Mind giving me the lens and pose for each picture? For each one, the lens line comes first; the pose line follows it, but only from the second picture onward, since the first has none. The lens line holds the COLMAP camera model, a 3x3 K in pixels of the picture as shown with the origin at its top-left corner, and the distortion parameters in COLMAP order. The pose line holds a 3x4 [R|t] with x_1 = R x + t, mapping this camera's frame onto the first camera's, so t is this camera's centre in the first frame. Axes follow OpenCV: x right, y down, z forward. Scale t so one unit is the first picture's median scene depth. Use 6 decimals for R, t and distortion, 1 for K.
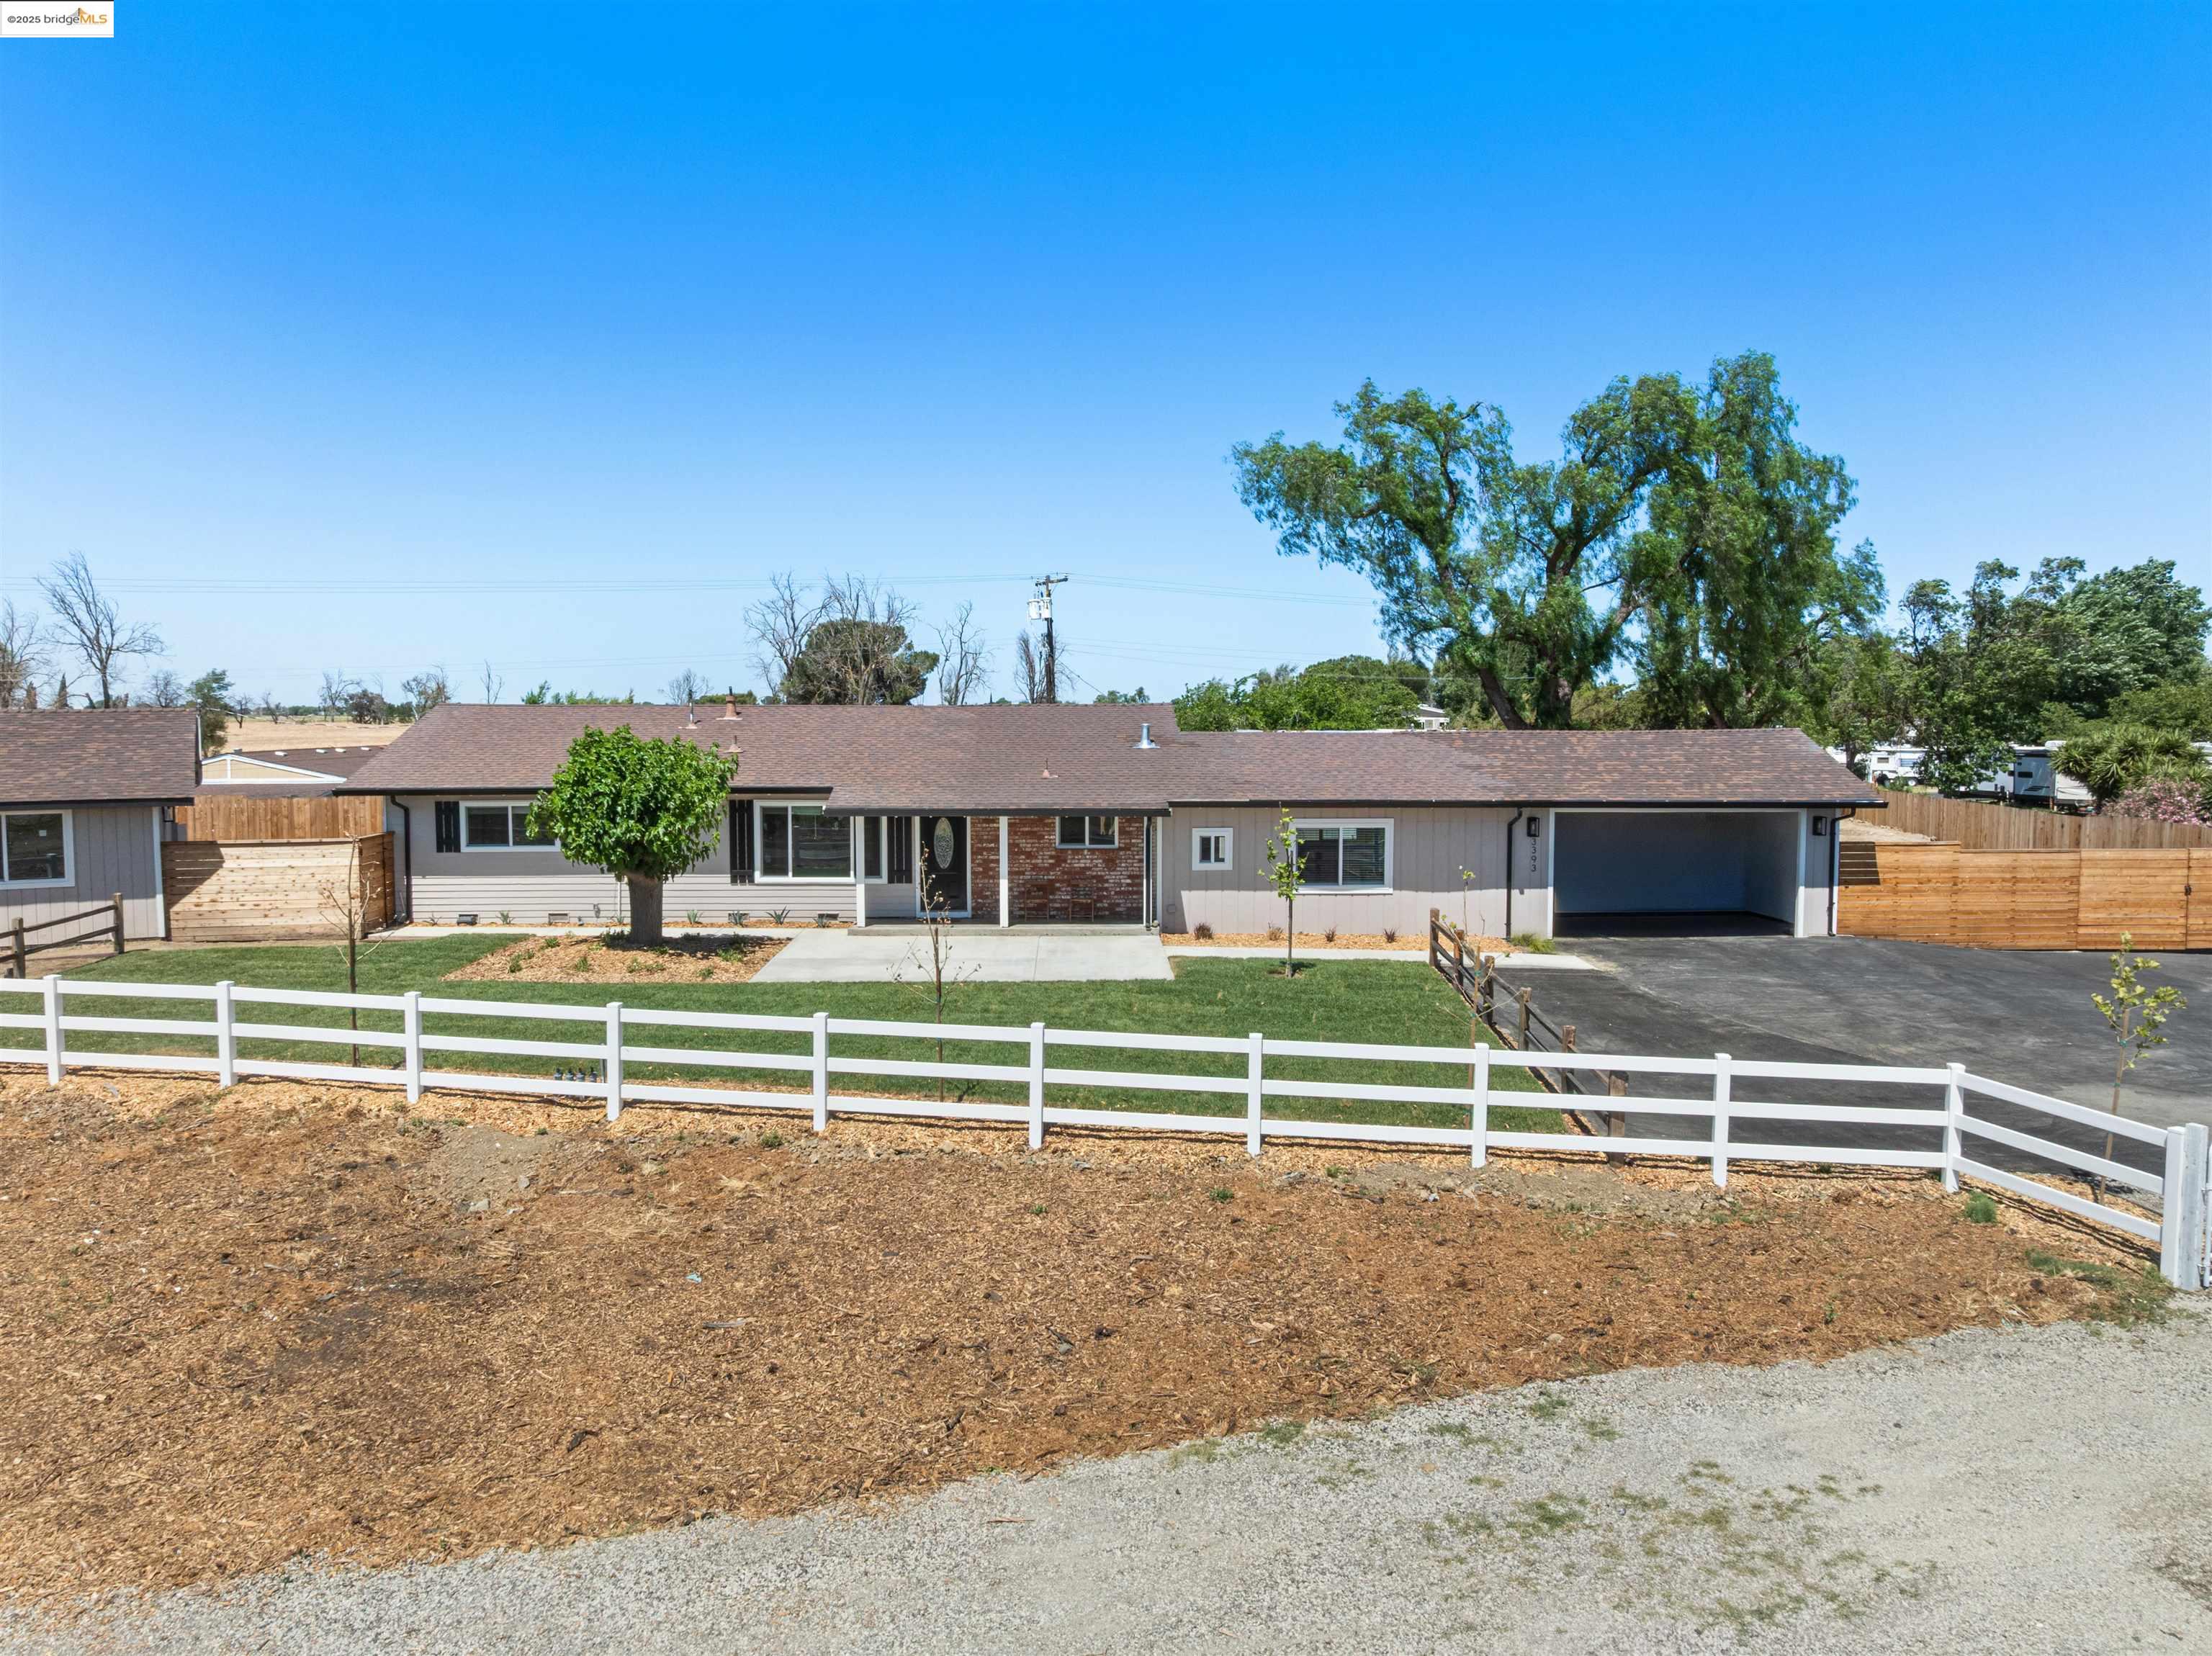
lens RADIAL K [[1560.8, 0, 1106.0], [0, 1560.8, 828.0], [0, 0, 1]] dist [-0.055047, 0.013943]
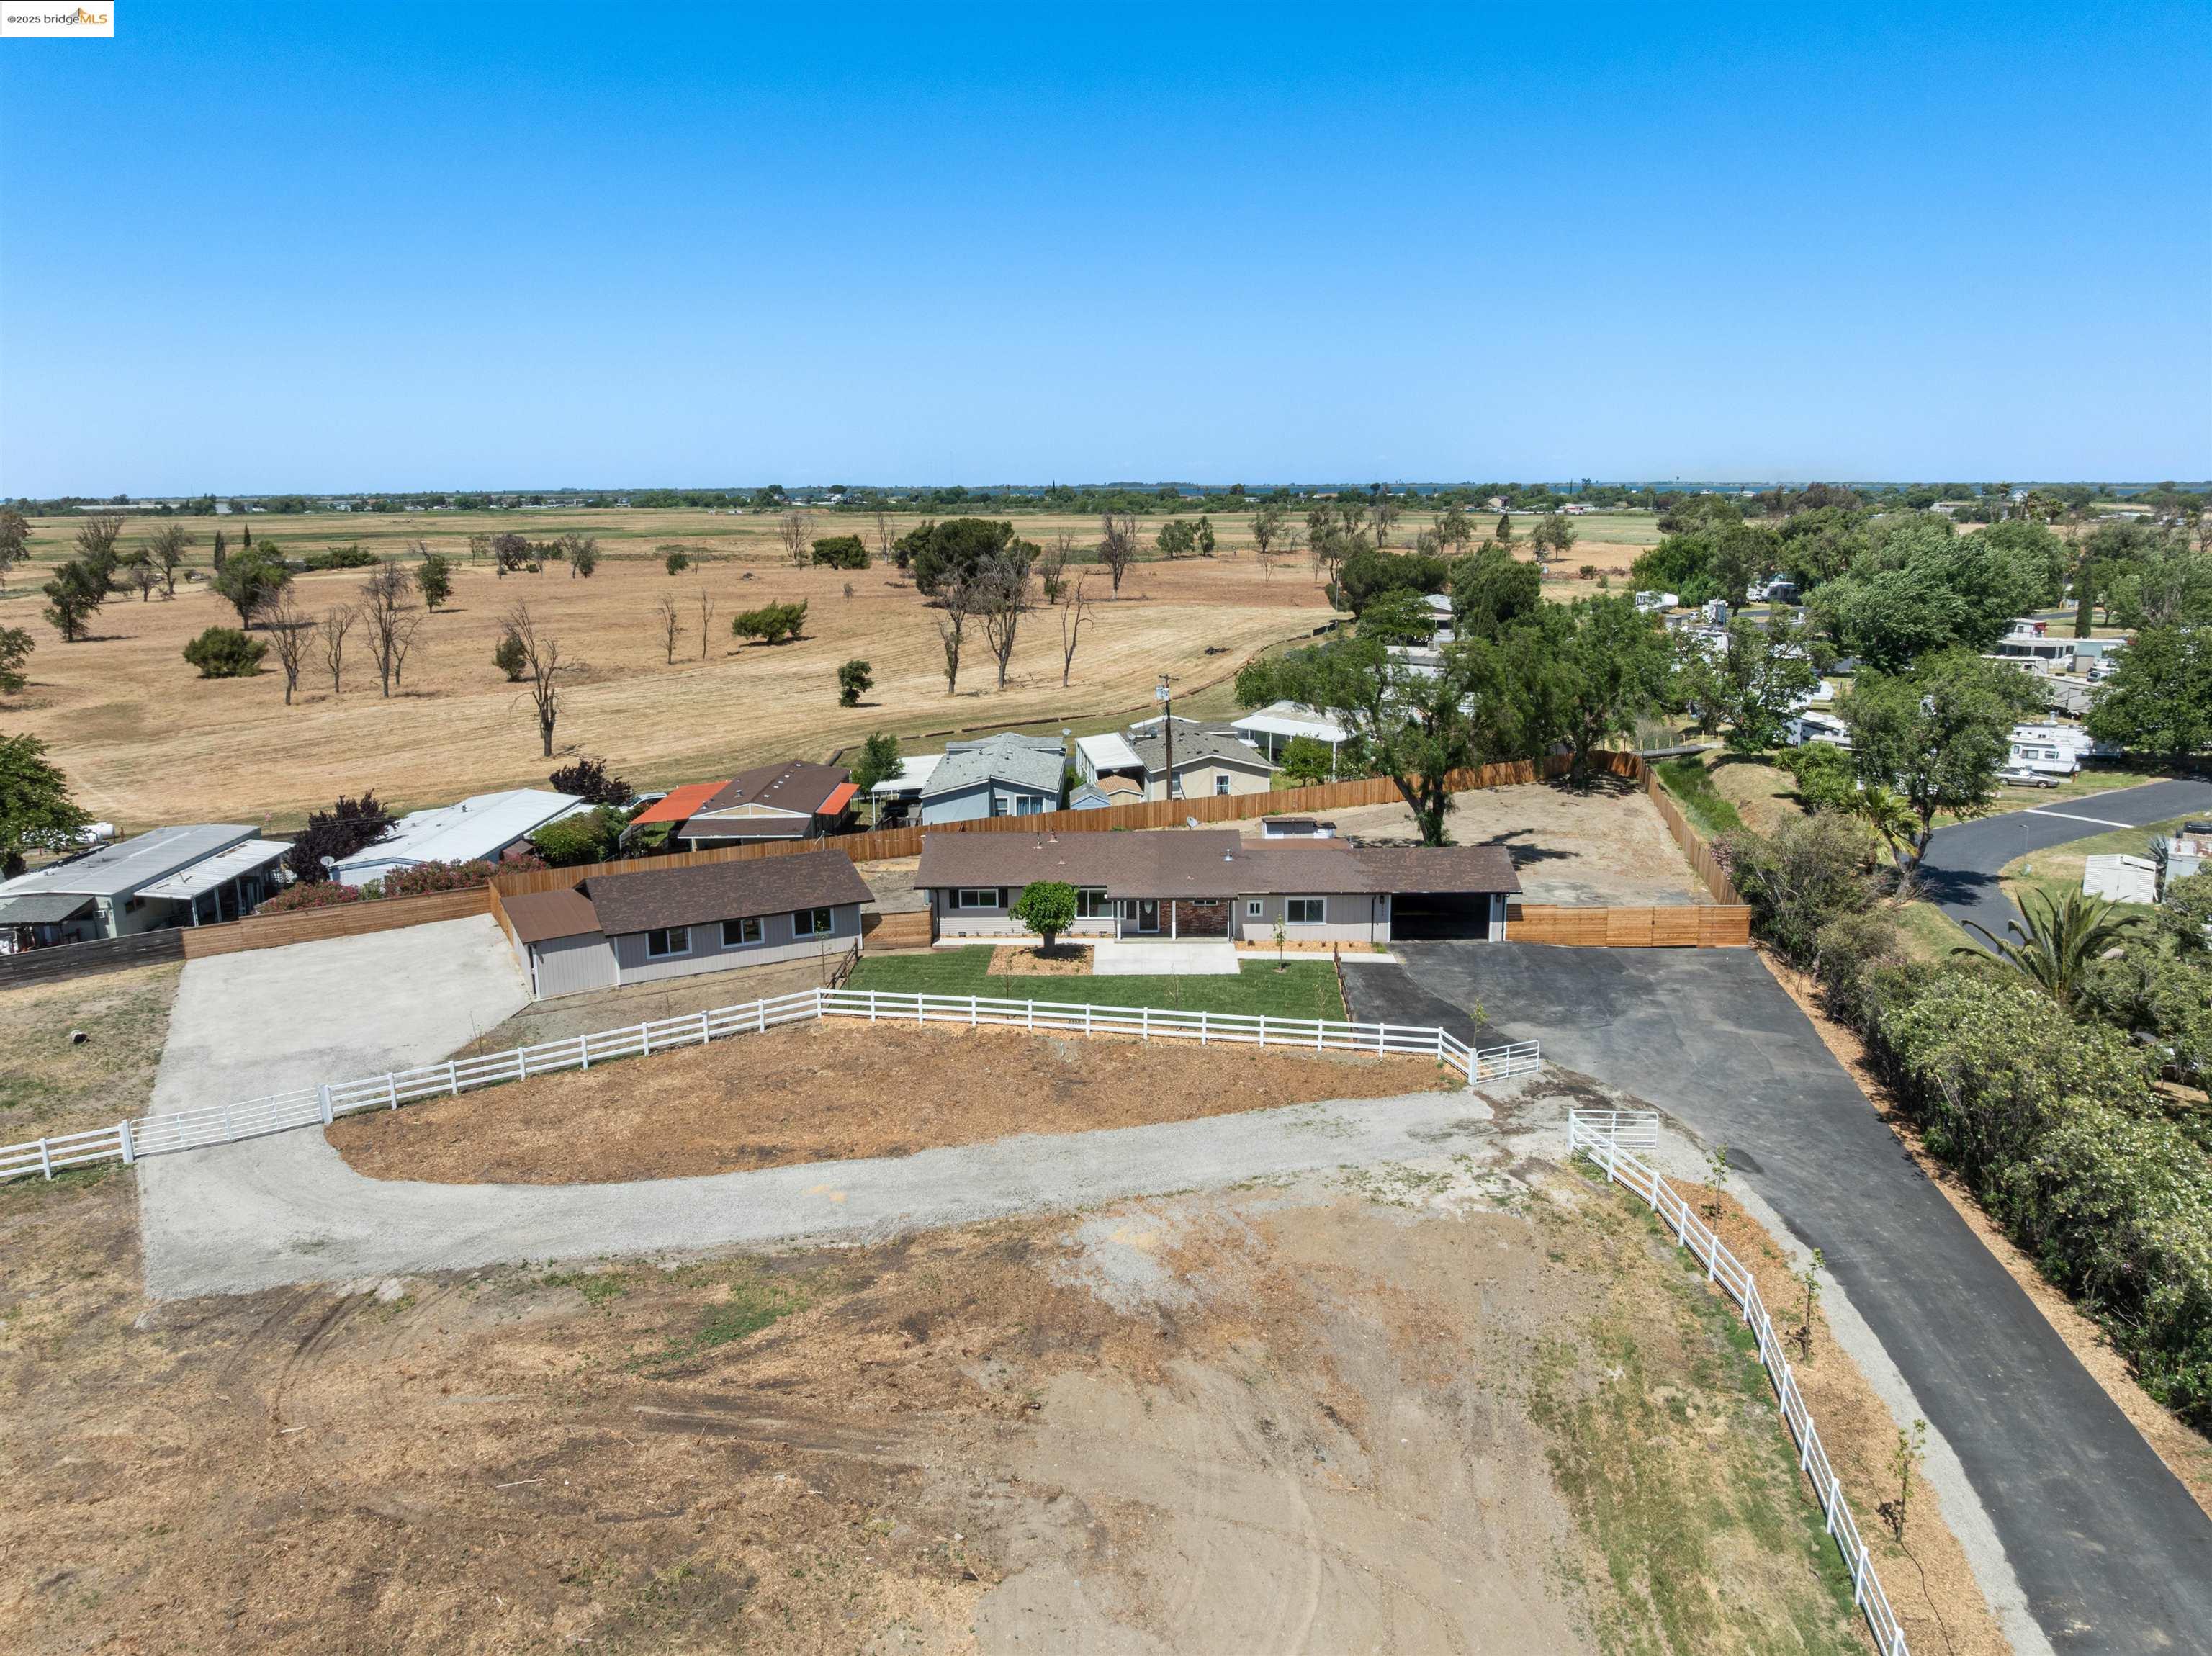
lens RADIAL K [[1547.0, 0, 1106.0], [0, 1547.0, 828.0], [0, 0, 1]] dist [0.006372, -0.105235]
pose [[0.999295, 0.001044, -0.037526, -0.084408], [0.004419, 0.989396, 0.145176, -0.510581], [0.037279, -0.145240, 0.988694, -1.574554]]
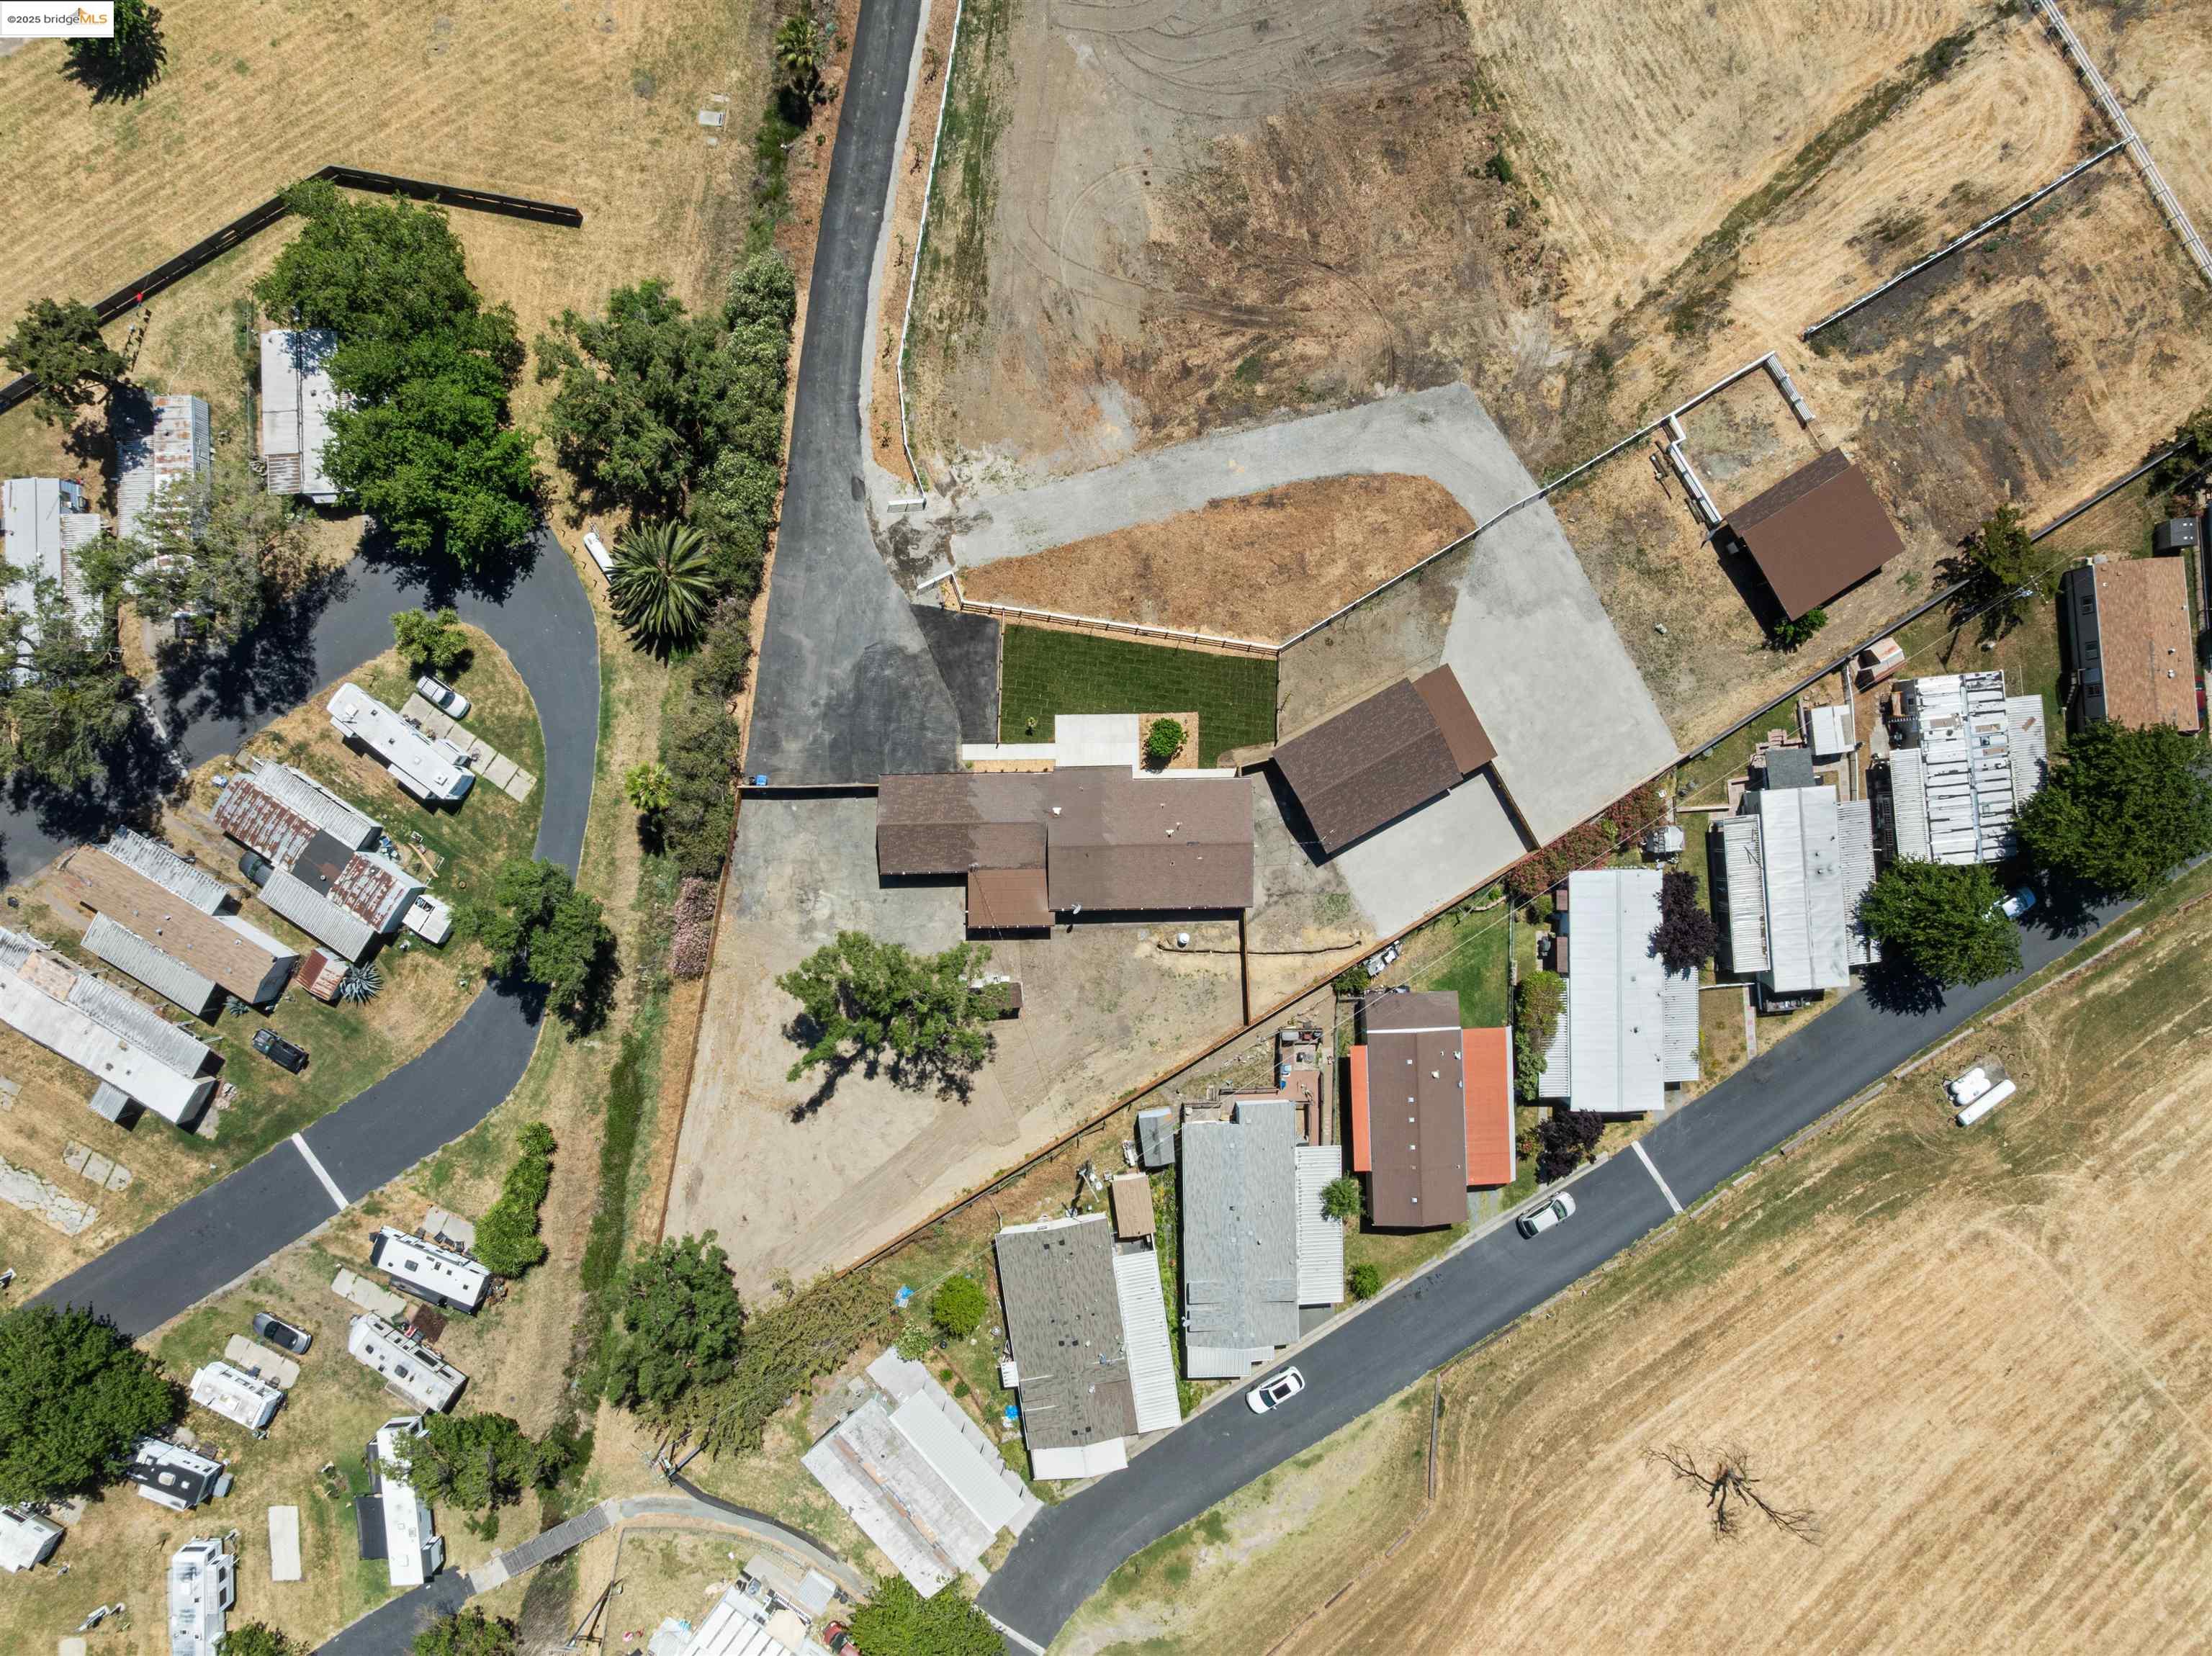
lens RADIAL K [[1560.8, 0, 1106.0], [0, 1560.8, 828.0], [0, 0, 1]] dist [-0.055047, 0.013943]
pose [[-0.999745, -0.012336, -0.018930, -0.028935], [-0.018004, -0.071293, 0.997293, -4.375556], [-0.013652, 0.997379, 0.071052, 0.880021]]
